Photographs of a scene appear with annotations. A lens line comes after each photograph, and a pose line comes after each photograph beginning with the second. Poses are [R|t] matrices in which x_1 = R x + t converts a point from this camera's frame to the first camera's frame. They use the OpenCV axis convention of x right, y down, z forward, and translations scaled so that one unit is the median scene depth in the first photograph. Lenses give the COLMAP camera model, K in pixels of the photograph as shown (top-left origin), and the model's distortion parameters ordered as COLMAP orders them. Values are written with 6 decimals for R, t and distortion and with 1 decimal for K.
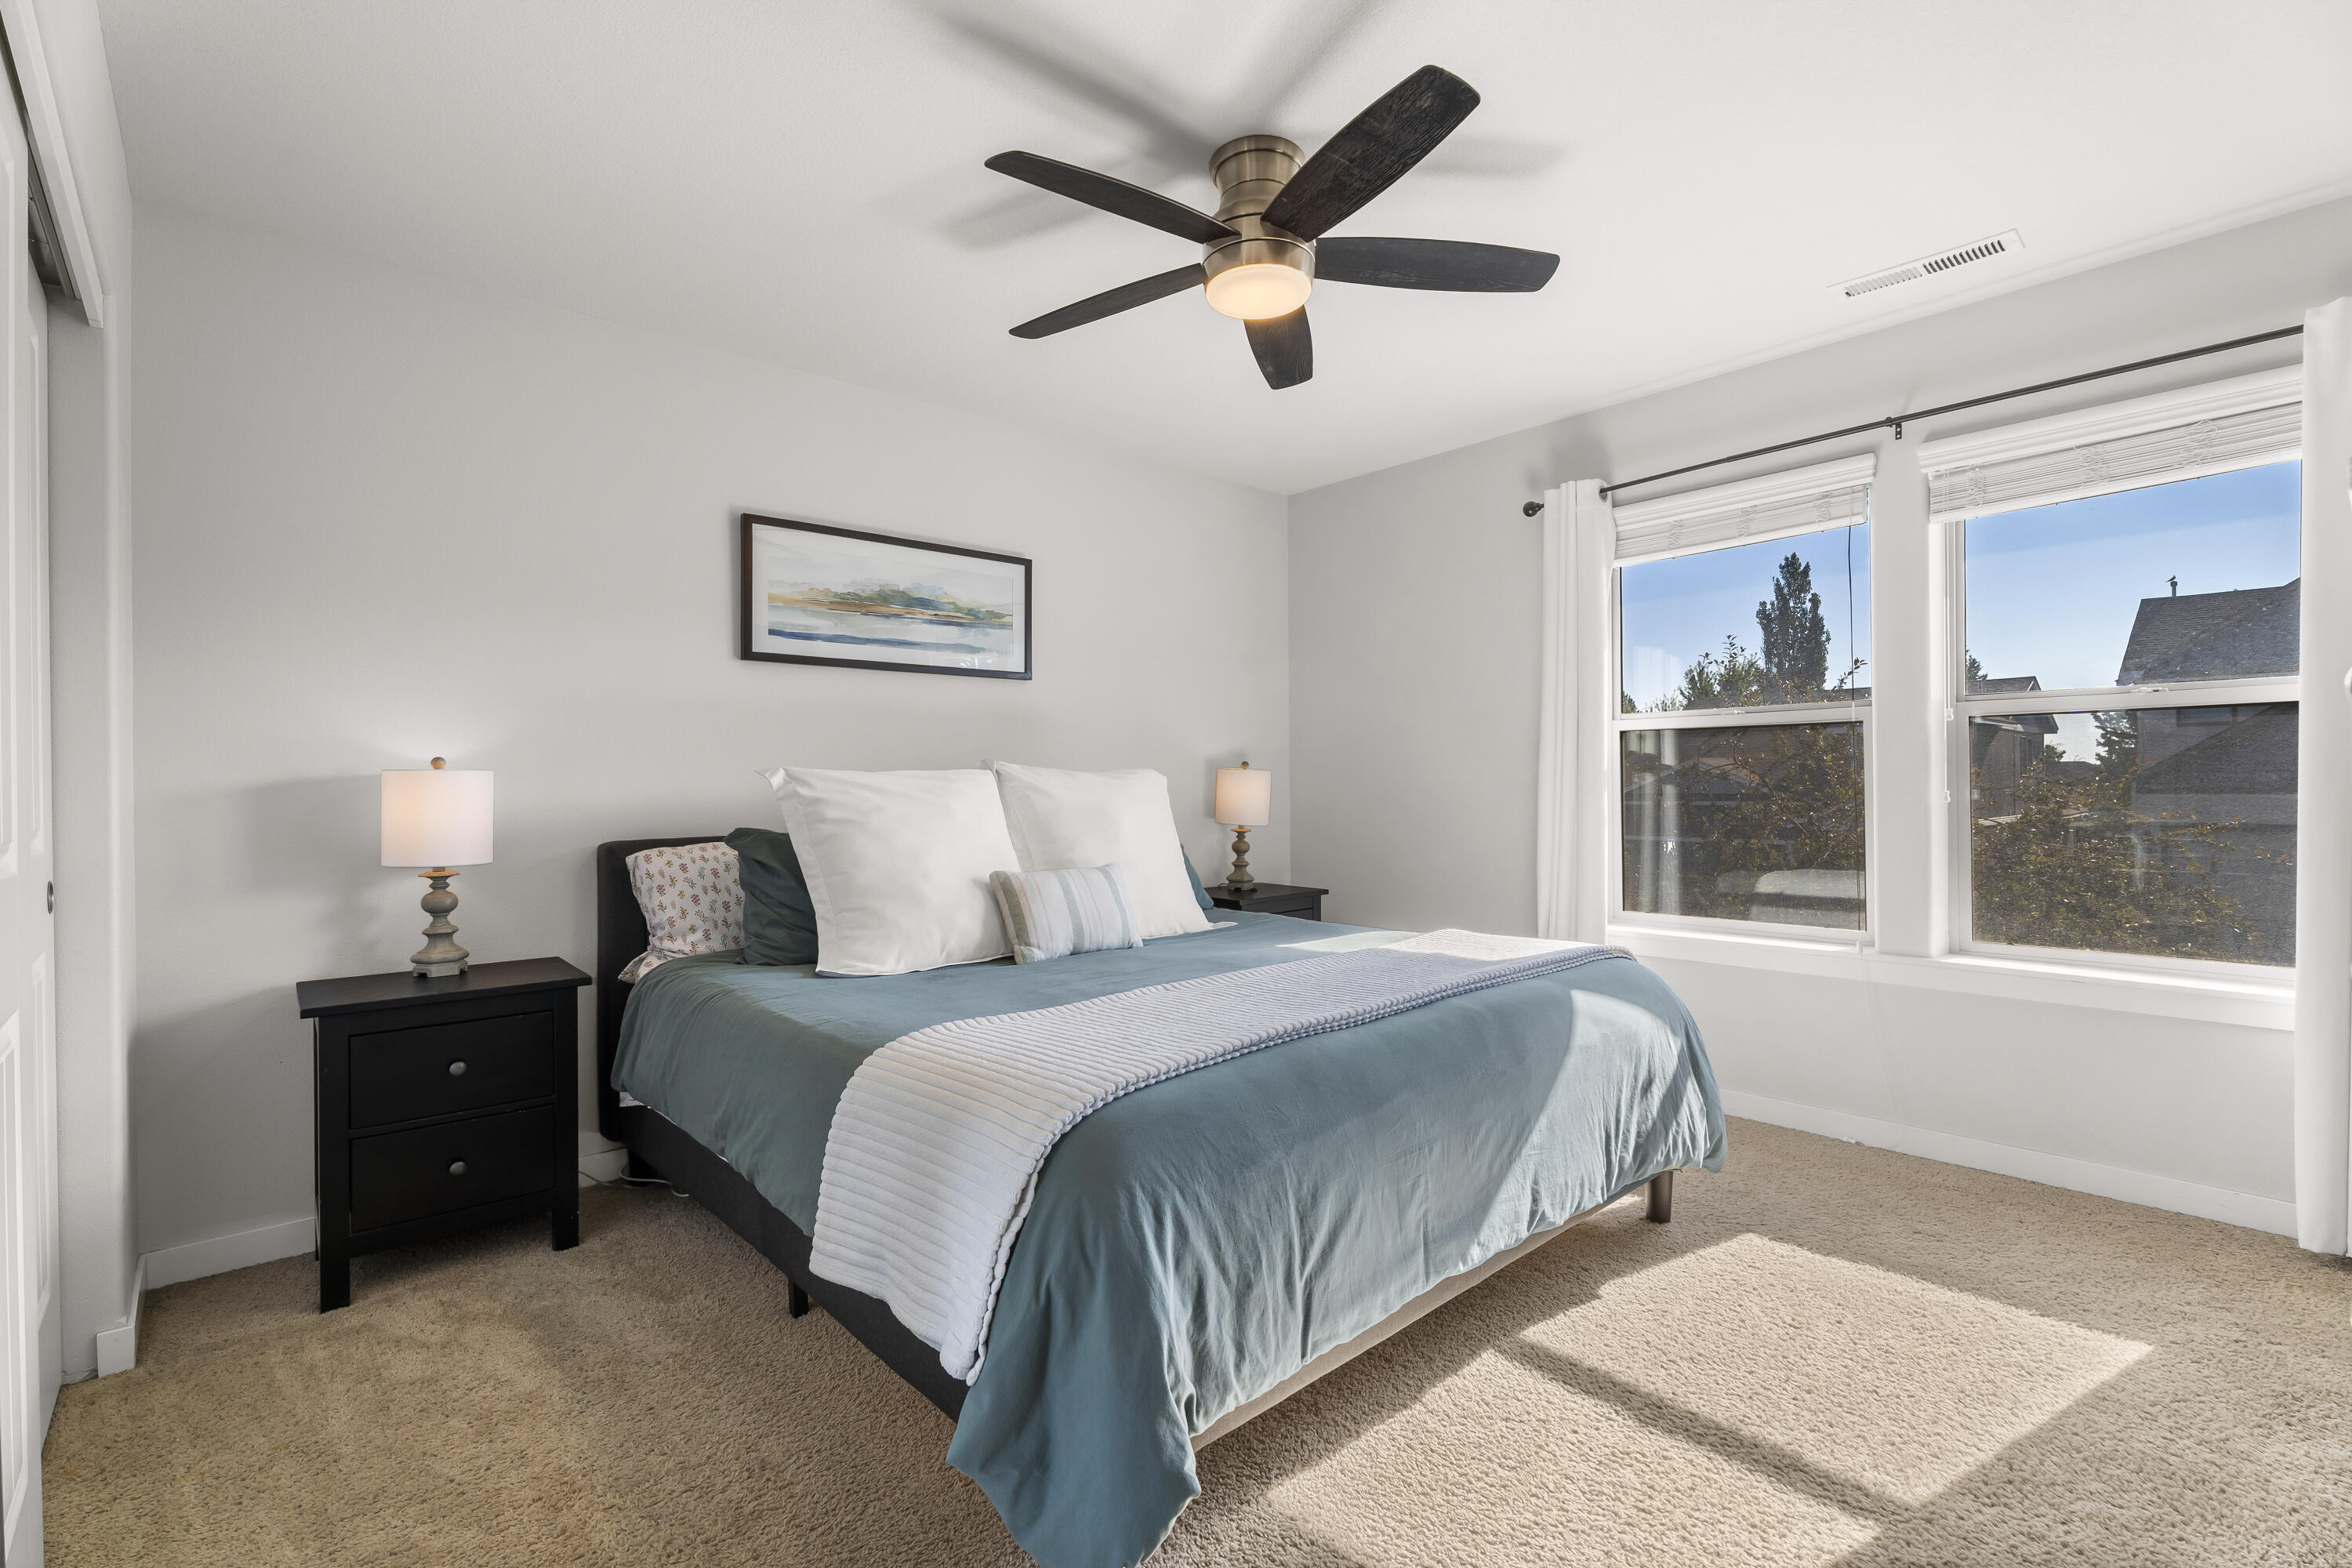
lens RADIAL K [[1052.1, 0, 1173.3], [0, 1052.1, 773.9], [0, 0, 1]] dist [-0.000006, 0.000049]
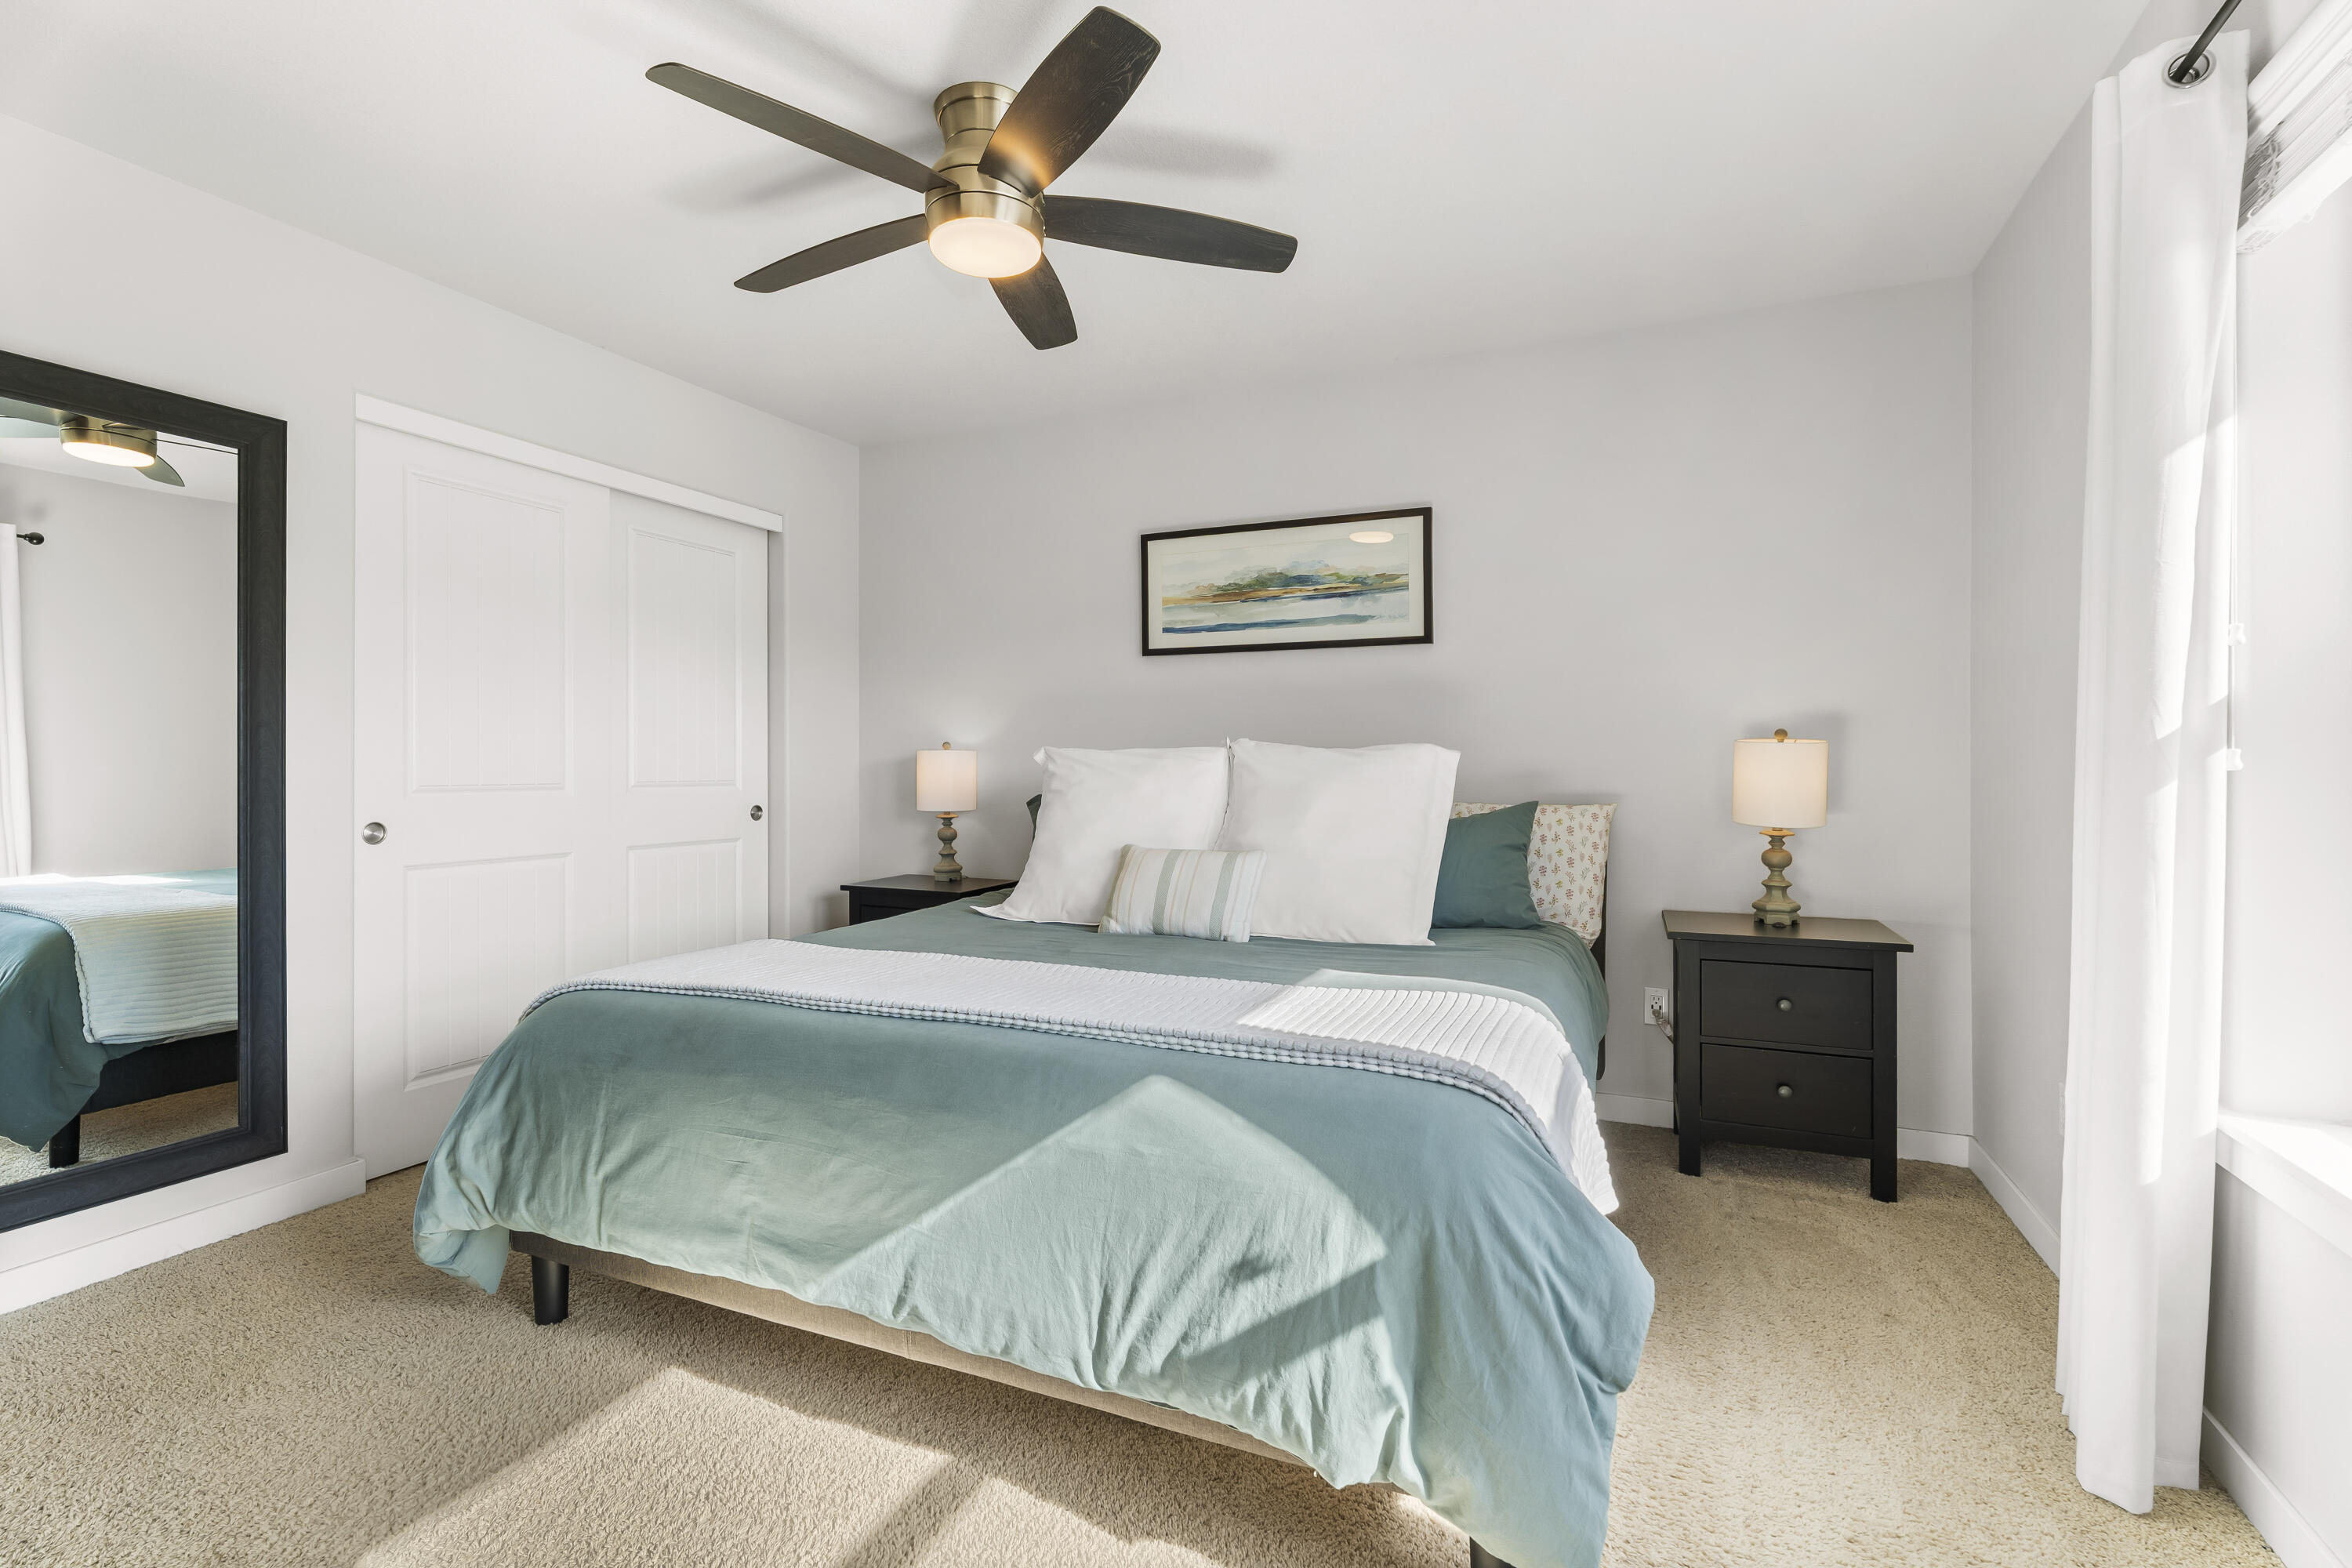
lens RADIAL K [[1071.3, 0, 1174.0], [0, 1071.3, 754.5], [0, 0, 1]] dist [0.025803, 0.000024]
pose [[0.403026, 0.013584, -0.915088, 0.731336], [0.008732, 0.999787, 0.018688, -0.016987], [0.915147, -0.015522, 0.402821, 0.521291]]
